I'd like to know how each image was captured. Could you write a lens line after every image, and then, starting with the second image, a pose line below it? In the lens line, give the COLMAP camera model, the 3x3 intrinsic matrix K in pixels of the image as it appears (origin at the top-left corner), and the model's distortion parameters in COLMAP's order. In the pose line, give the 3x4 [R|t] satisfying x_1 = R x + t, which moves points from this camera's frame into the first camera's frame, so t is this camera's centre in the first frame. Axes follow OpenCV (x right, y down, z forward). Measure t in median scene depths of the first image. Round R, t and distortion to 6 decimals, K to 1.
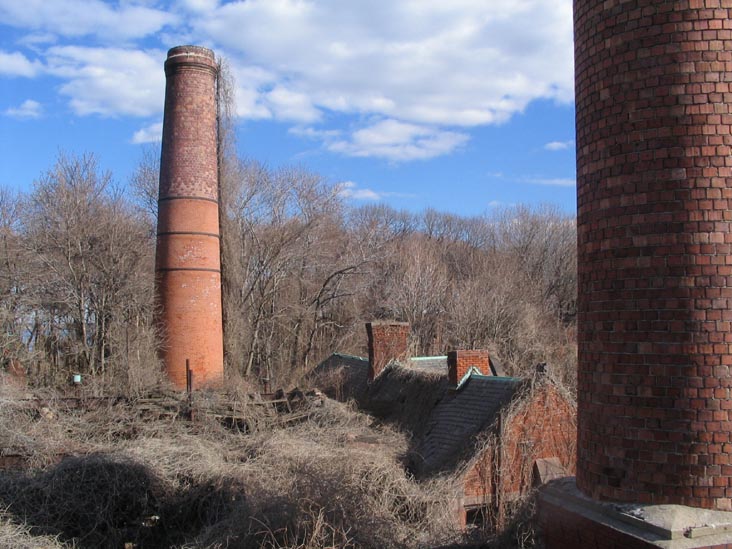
lens RADIAL K [[791.8, 0, 365.6], [0, 791.8, 286.5], [0, 0, 1]] dist [-0.180563, 0.222661]
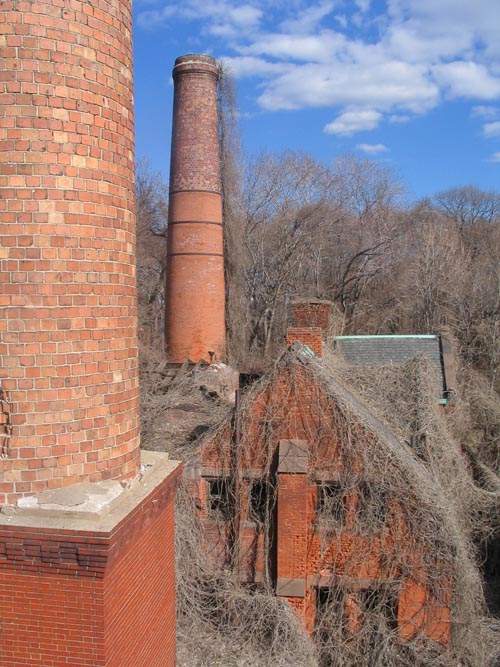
lens RADIAL K [[721.5, 0, 250.0], [0, 721.5, 333.5], [0, 0, 1]] dist [-0.180563, 0.222661]
pose [[0.885030, 0.025373, -0.464842, 0.335731], [0.014193, 0.996579, 0.081421, 0.008937], [0.465318, -0.078658, 0.881642, 0.112733]]
